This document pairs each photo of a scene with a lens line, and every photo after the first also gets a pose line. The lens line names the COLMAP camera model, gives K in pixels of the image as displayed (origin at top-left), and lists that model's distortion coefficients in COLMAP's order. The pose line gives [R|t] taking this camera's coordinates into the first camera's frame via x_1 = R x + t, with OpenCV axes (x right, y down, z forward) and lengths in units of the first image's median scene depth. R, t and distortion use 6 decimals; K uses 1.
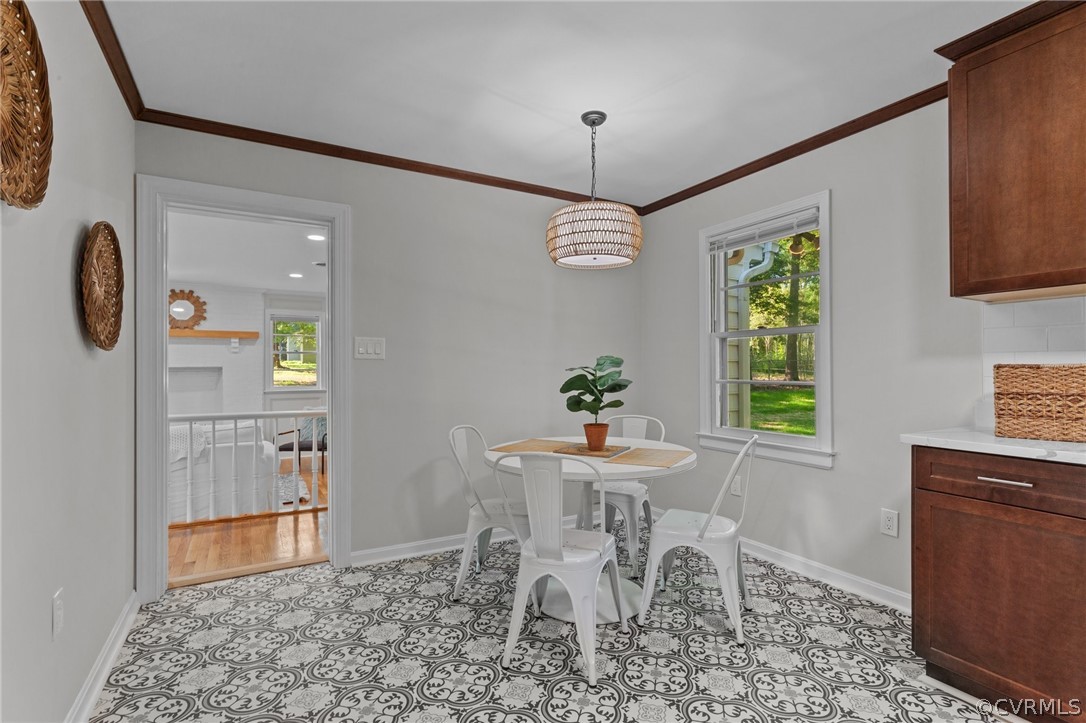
lens RADIAL K [[515.4, 0, 546.1], [0, 515.4, 367.3], [0, 0, 1]] dist [-0.000509, 0.002049]
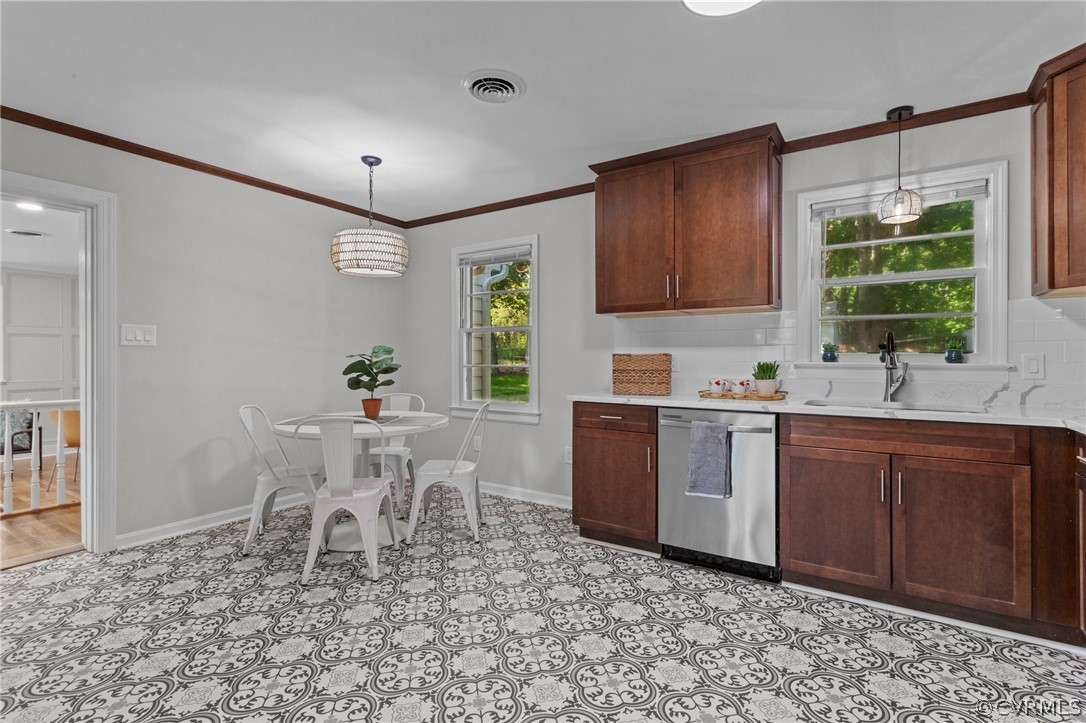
lens RADIAL K [[515.4, 0, 544.4], [0, 515.4, 355.5], [0, 0, 1]] dist [-0.000509, 0.002049]
pose [[0.894366, 0.002749, 0.447328, -0.098563], [-0.003495, 0.999994, 0.000843, -0.000609], [-0.447323, -0.002318, 0.894370, -0.355513]]
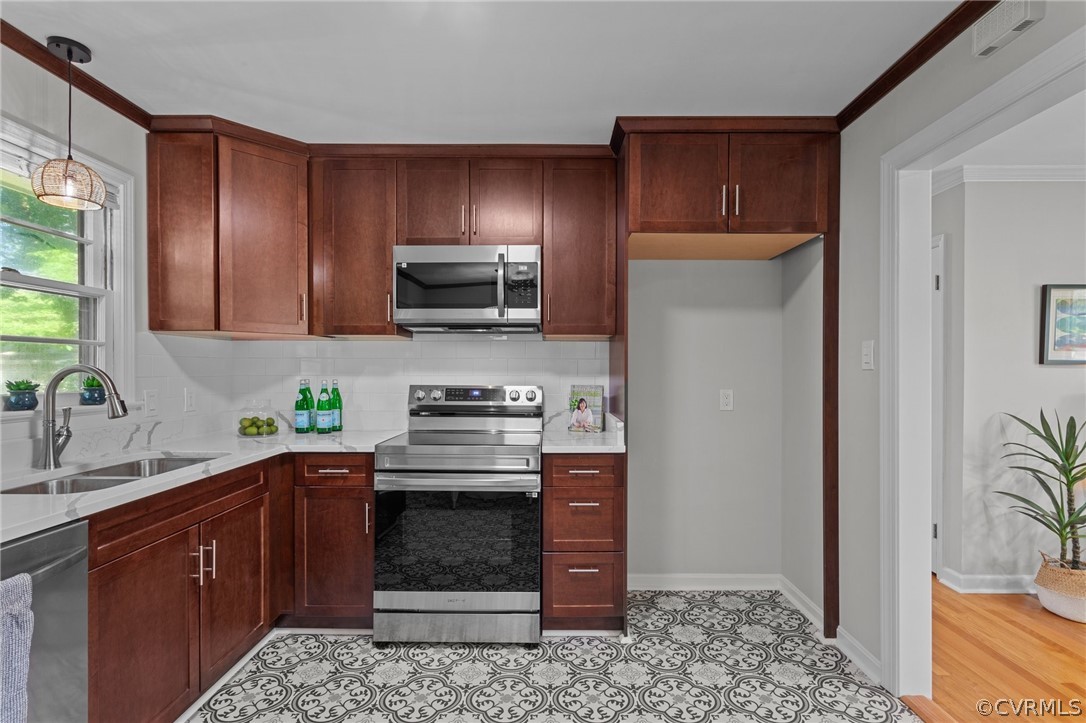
lens RADIAL K [[515.4, 0, 545.0], [0, 515.4, 373.6], [0, 0, 1]] dist [-0.000509, 0.002049]
pose [[-0.864618, -0.003053, 0.502421, 0.071897], [-0.001437, 0.999992, 0.003604, -0.041487], [-0.502428, 0.002394, -0.864615, 0.569867]]
